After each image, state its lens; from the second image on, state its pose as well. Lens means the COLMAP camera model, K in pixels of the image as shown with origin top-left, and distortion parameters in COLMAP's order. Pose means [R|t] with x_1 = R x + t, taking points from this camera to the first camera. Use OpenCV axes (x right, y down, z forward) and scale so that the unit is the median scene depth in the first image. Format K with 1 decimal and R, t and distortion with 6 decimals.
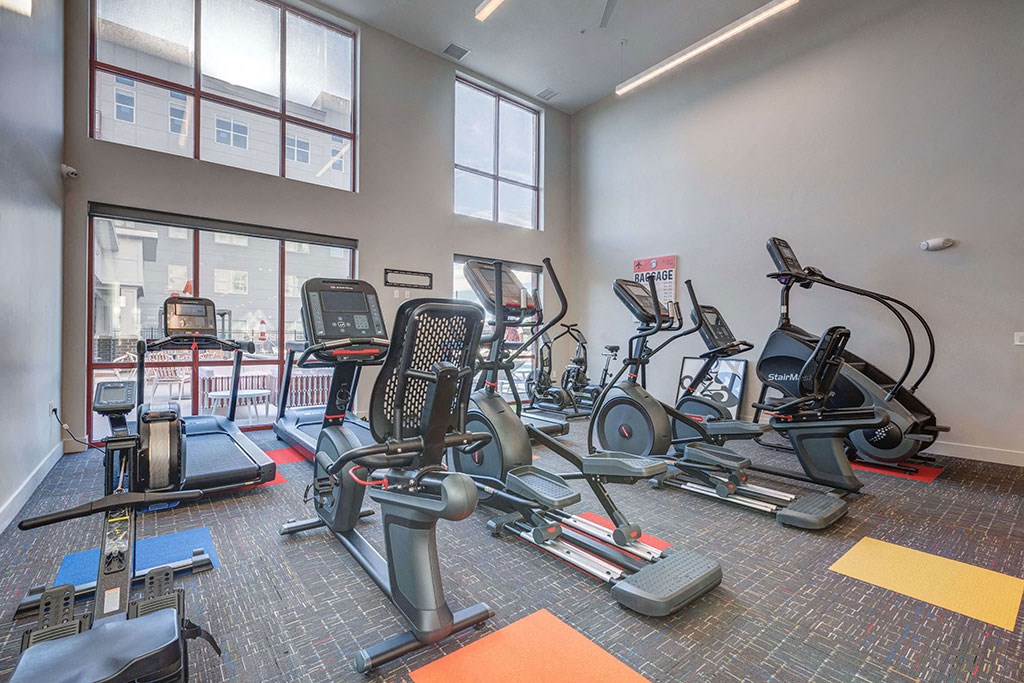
lens RADIAL K [[457.0, 0, 510.9], [0, 457.0, 341.4], [0, 0, 1]] dist [0.000228, -0.000008]
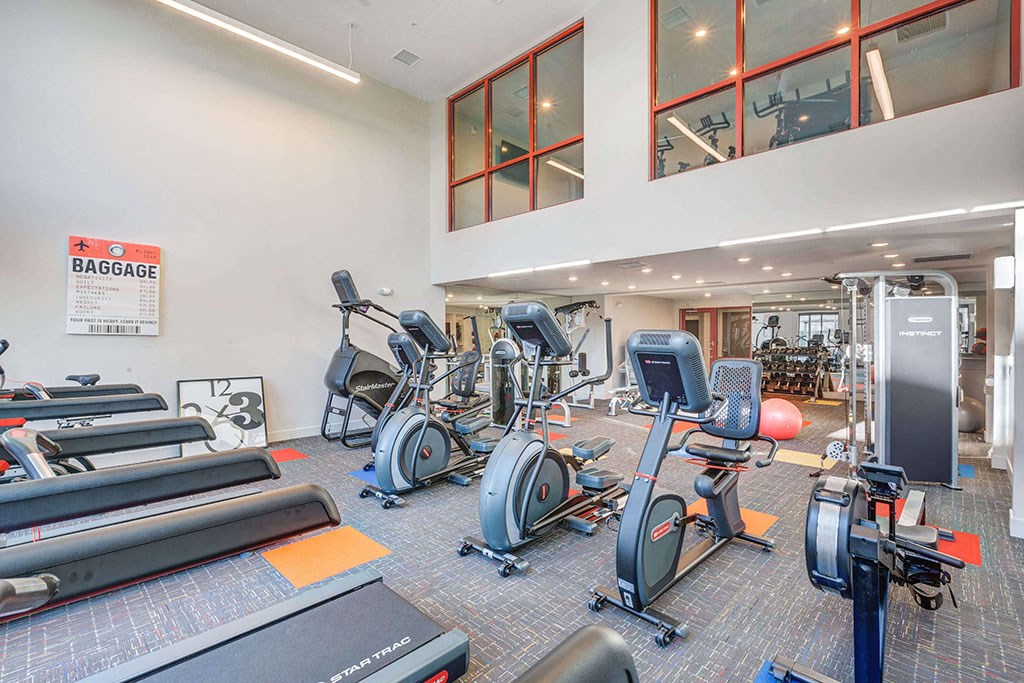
lens RADIAL K [[457.0, 0, 510.8], [0, 457.0, 339.2], [0, 0, 1]] dist [0.000228, -0.000008]
pose [[-0.130816, -0.006809, 0.991383, -0.477932], [-0.000140, 0.999977, 0.006850, -0.042947], [-0.991407, 0.000758, -0.130814, 0.533683]]
